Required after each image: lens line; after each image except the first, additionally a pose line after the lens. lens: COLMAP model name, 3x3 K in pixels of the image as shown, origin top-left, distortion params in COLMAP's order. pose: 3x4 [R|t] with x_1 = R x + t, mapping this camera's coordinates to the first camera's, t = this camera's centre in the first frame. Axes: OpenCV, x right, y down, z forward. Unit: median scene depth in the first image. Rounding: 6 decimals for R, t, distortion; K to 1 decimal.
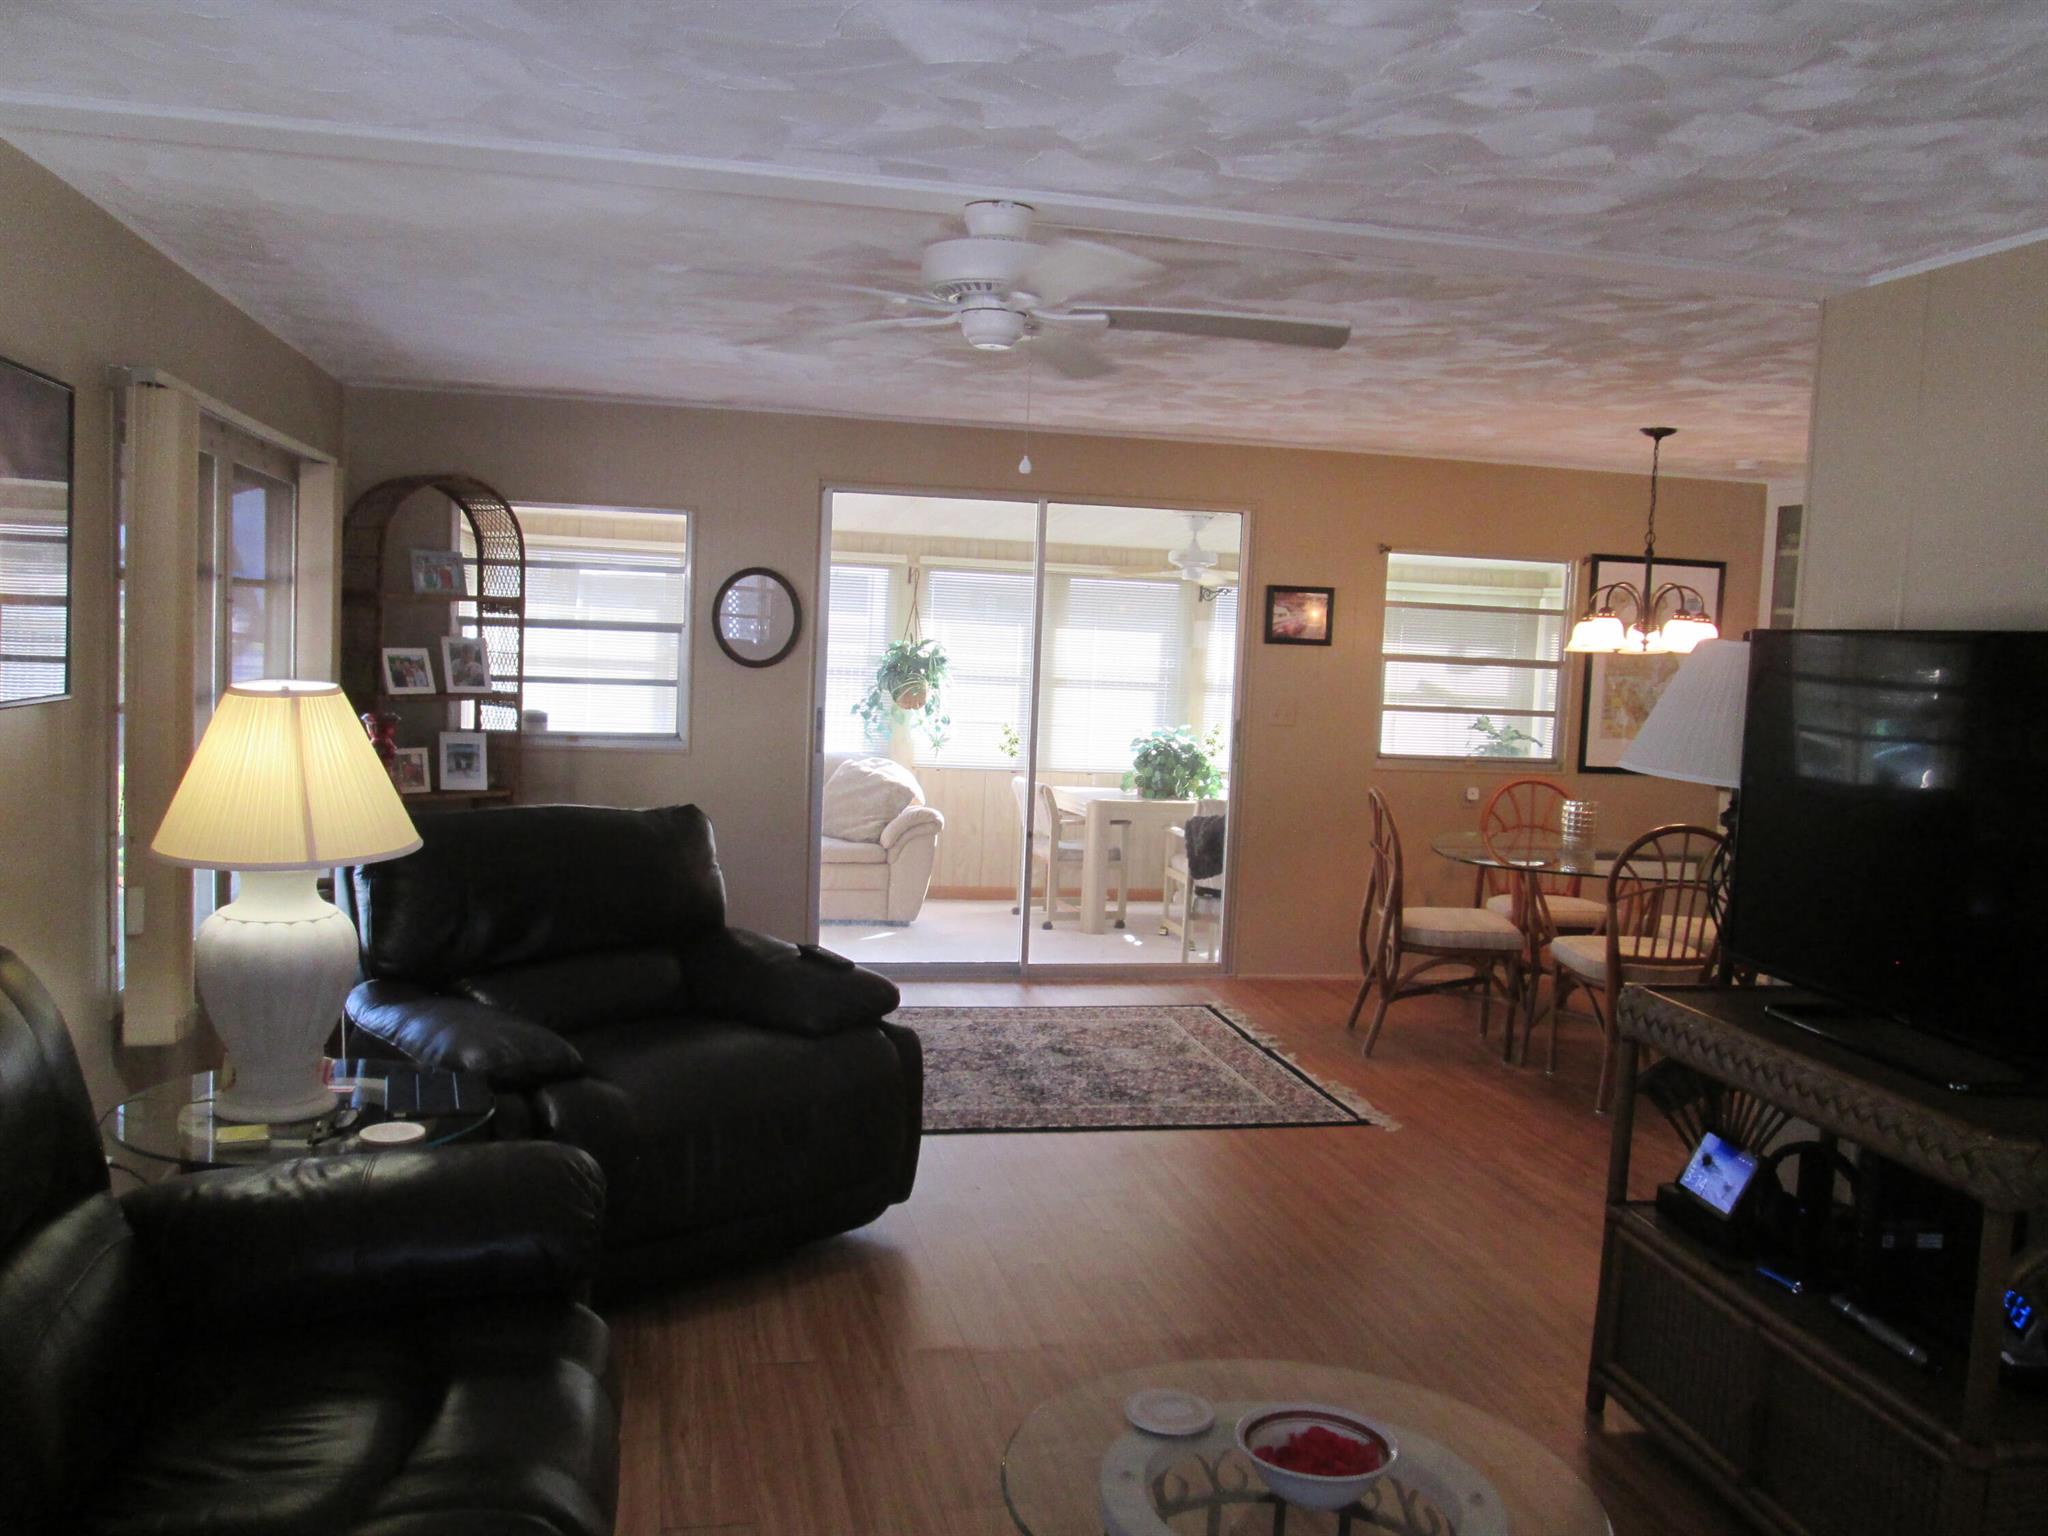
lens RADIAL K [[1688.2, 0, 1024.0], [0, 1688.2, 768.0], [0, 0, 1]] dist [-0.053472, 0.018804]
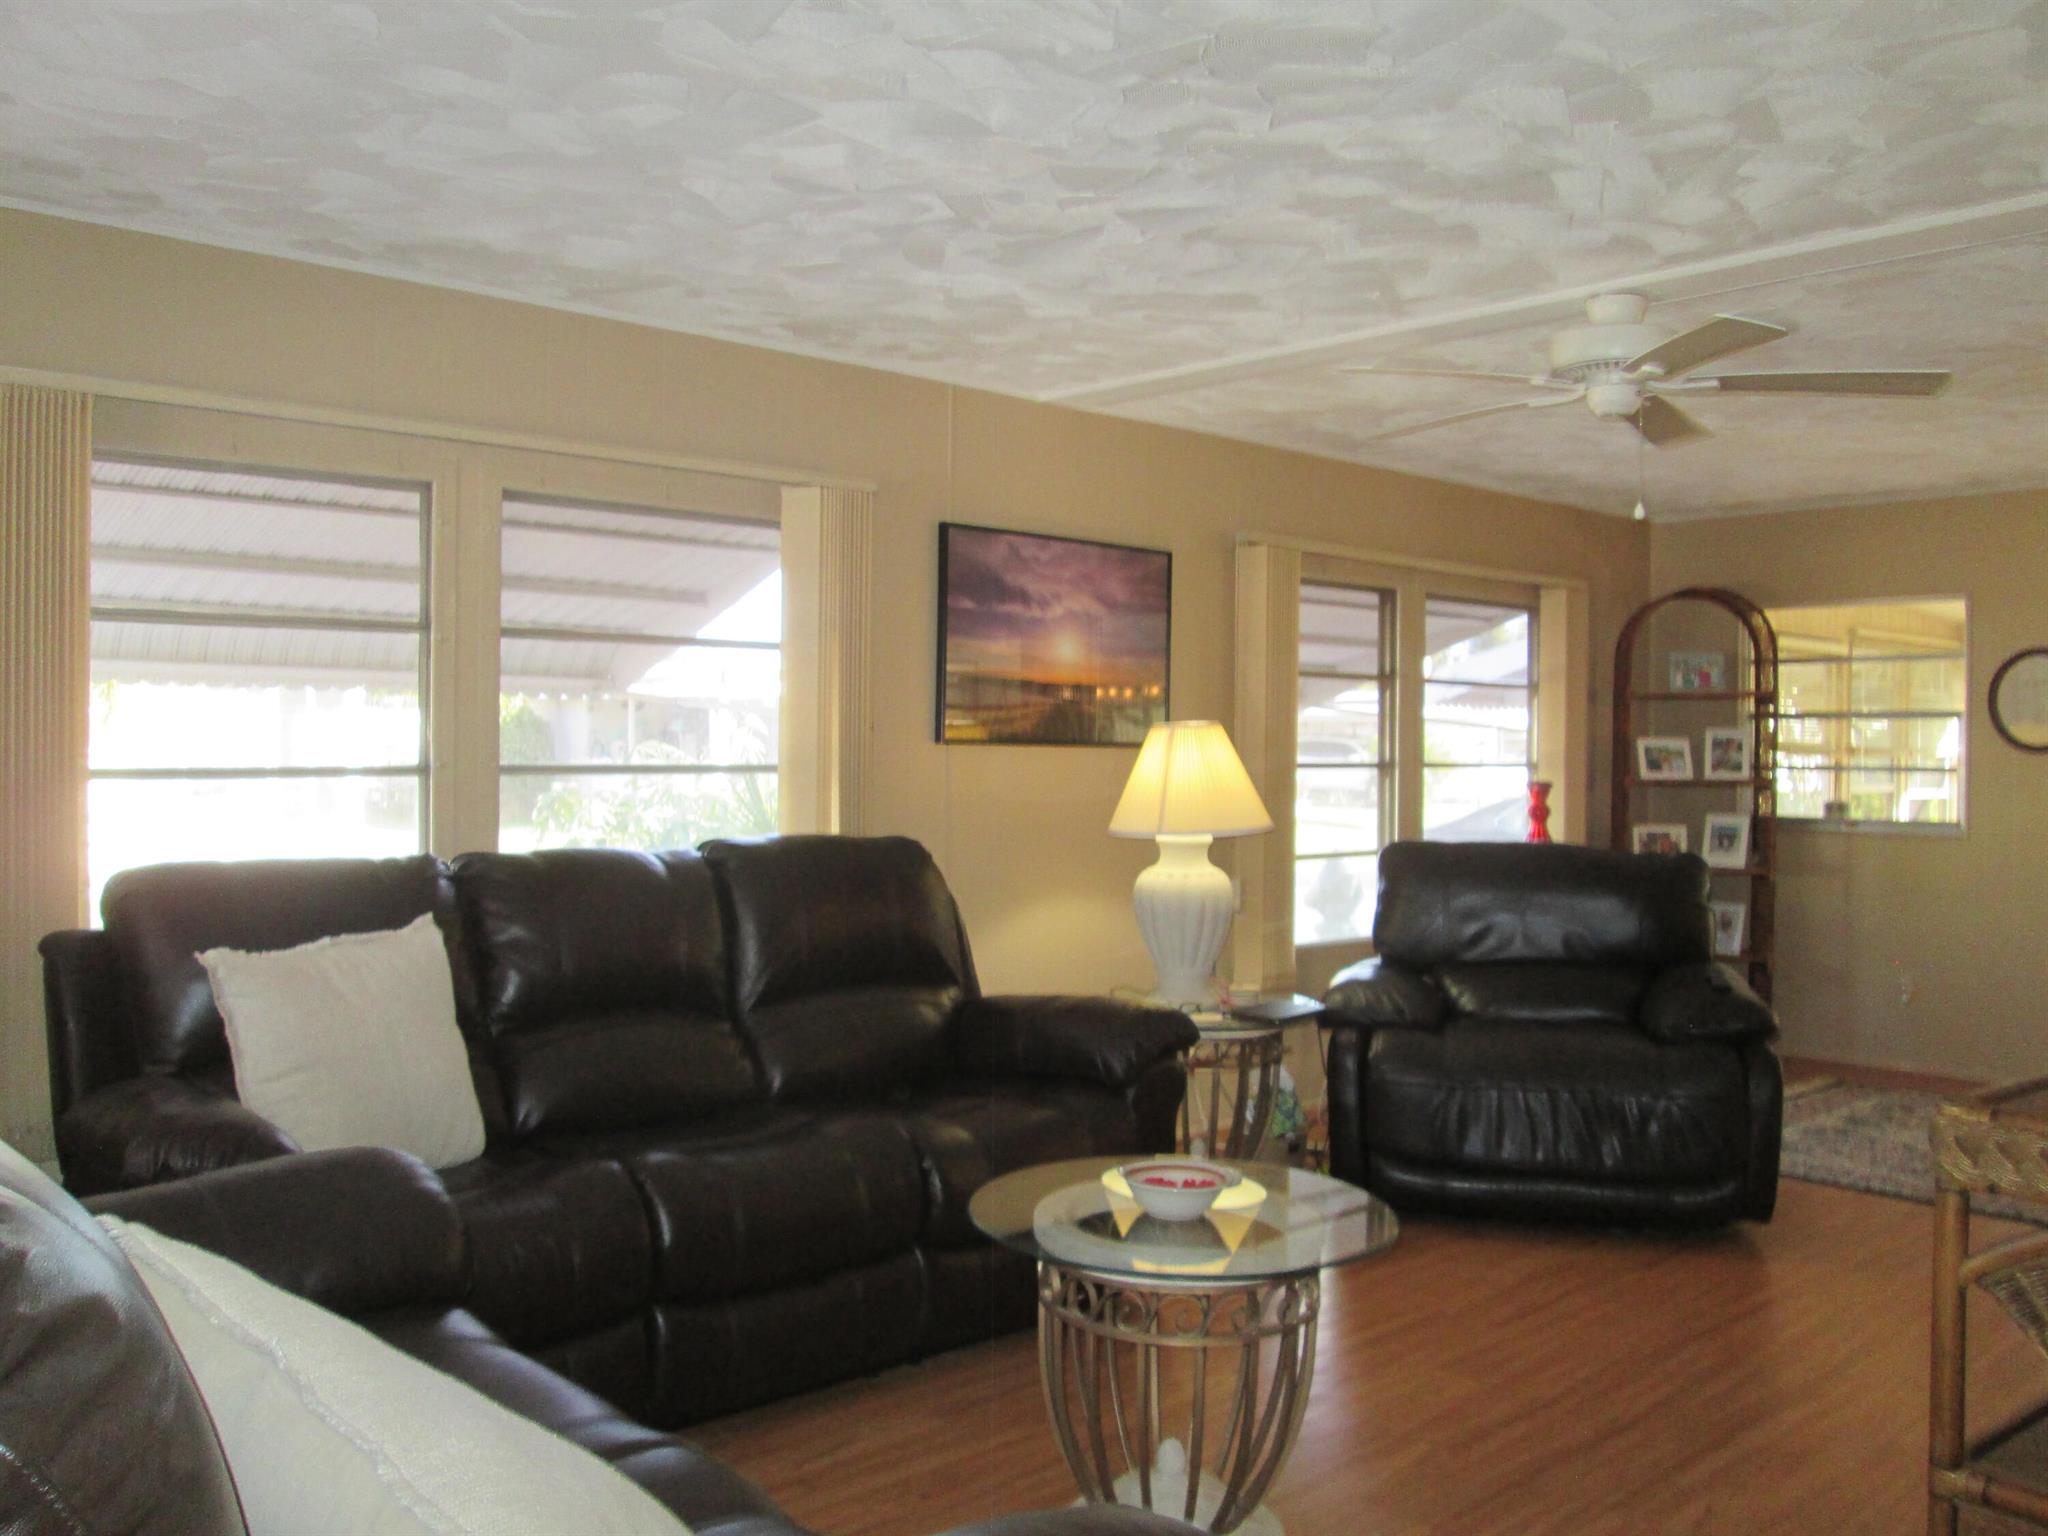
lens RADIAL K [[1688.2, 0, 1024.0], [0, 1688.2, 768.0], [0, 0, 1]] dist [-0.053472, 0.018804]
pose [[0.502294, -0.024475, -0.864351, 0.404469], [-0.062565, 0.995951, -0.064560, 0.050078], [0.862431, 0.086506, 0.498728, 0.044173]]
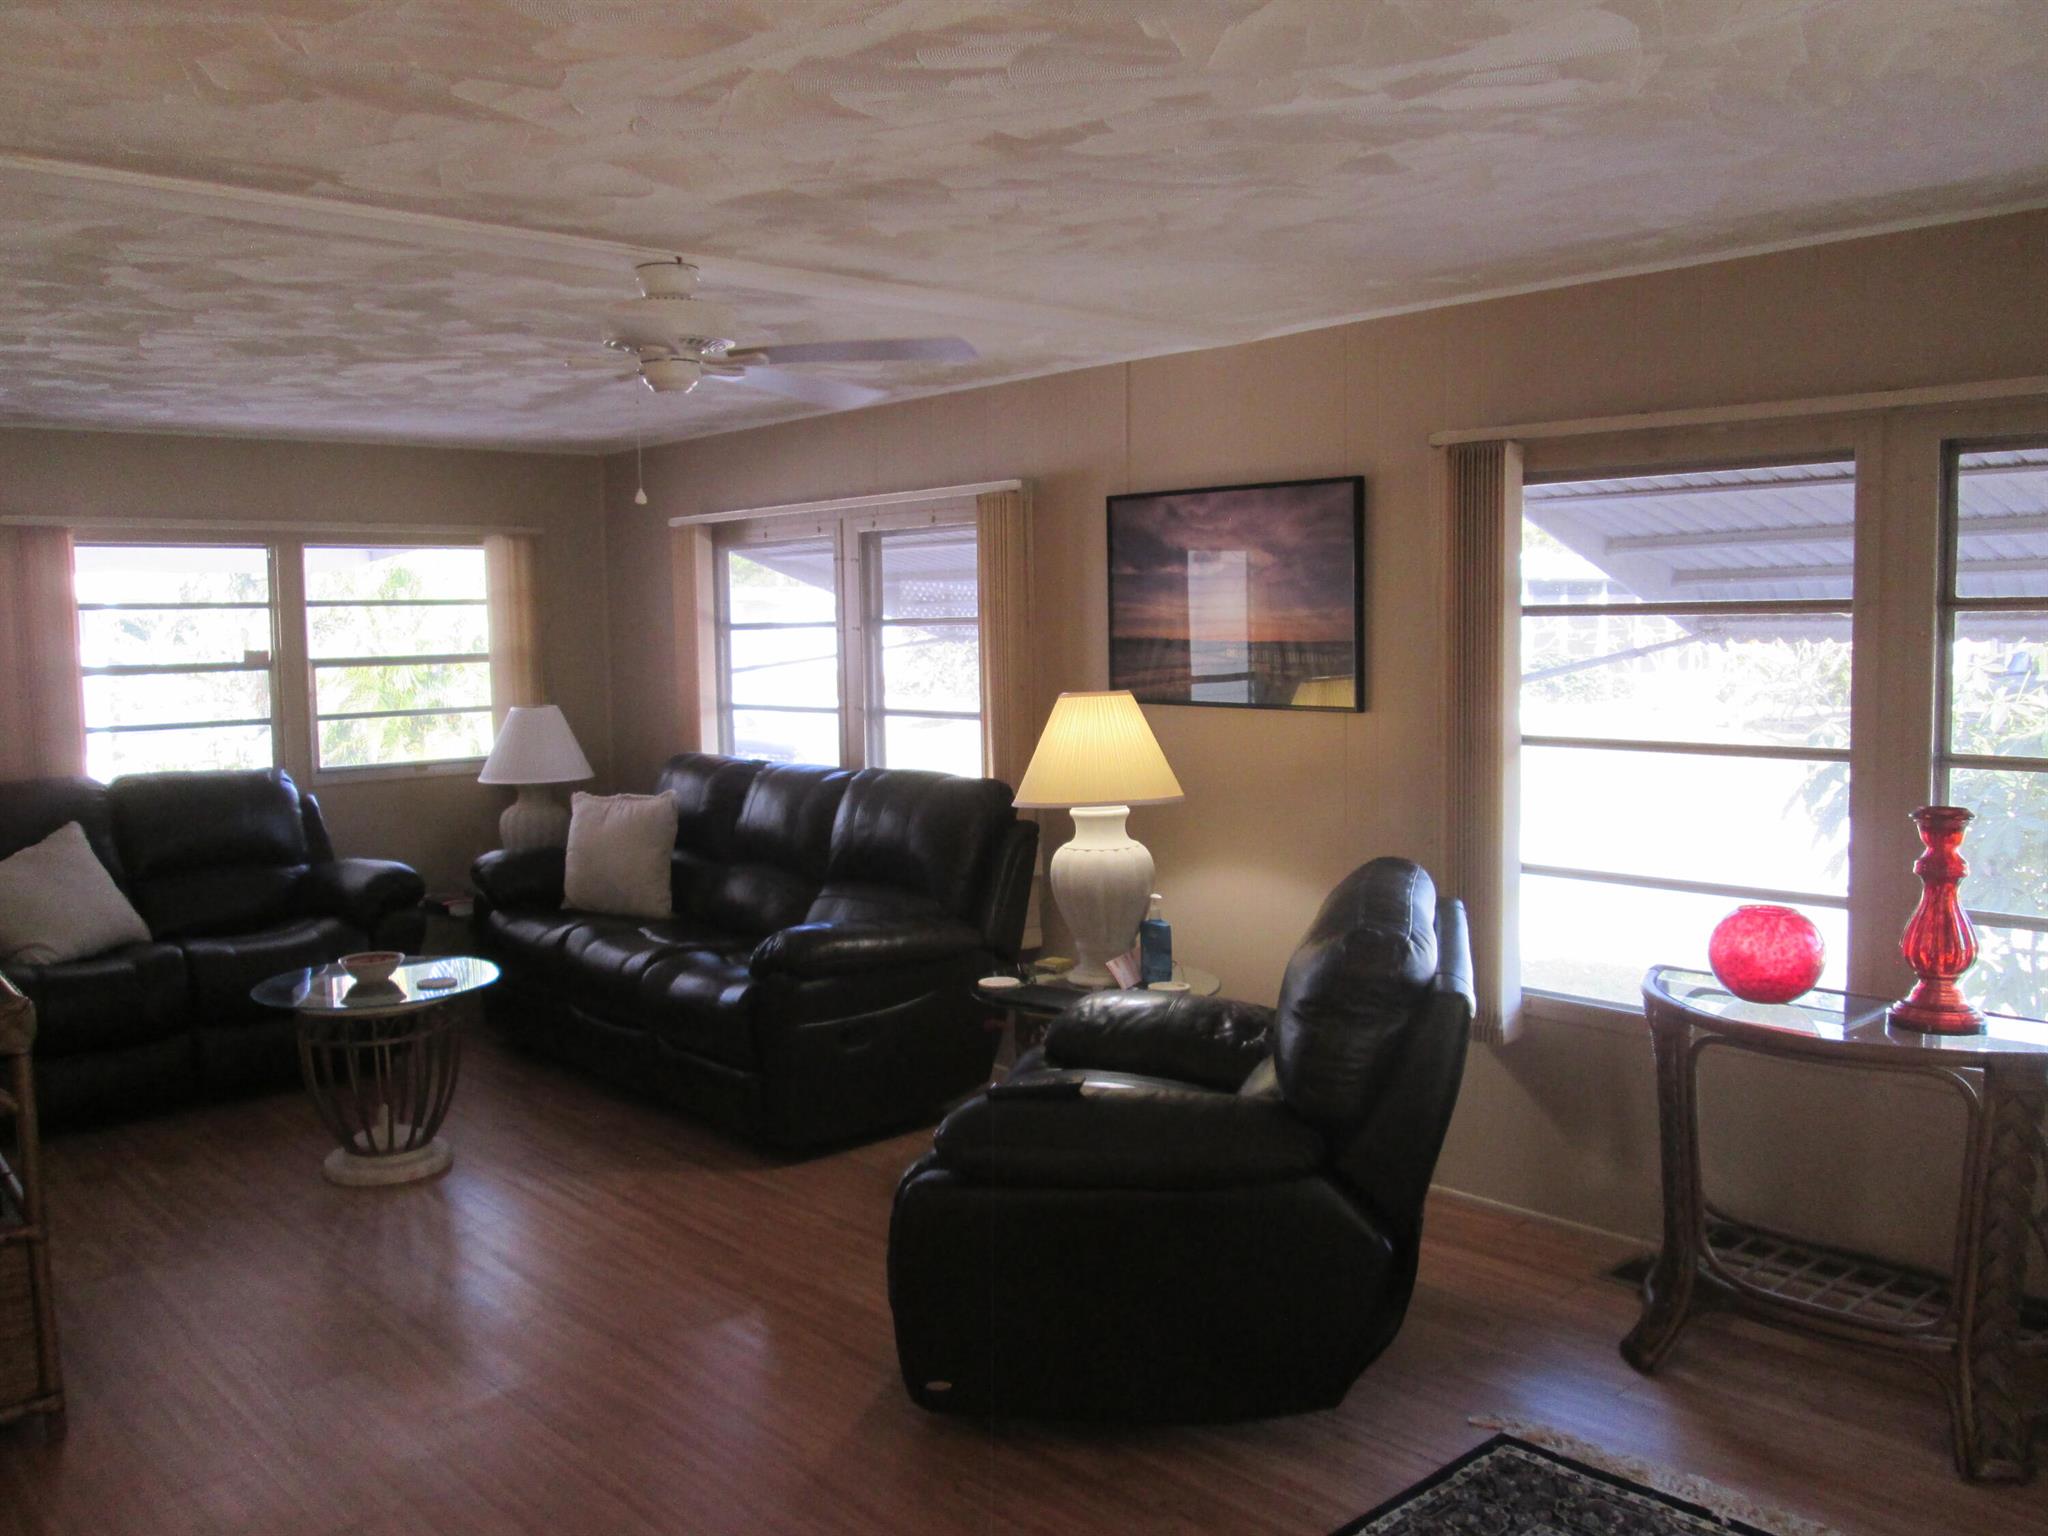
lens RADIAL K [[1688.2, 0, 1024.0], [0, 1688.2, 768.0], [0, 0, 1]] dist [-0.053472, 0.018804]
pose [[-0.863610, -0.035187, -0.502931, 0.170742], [-0.099460, 0.989848, 0.101535, -0.057624], [0.494252, 0.137708, -0.858342, 1.096656]]
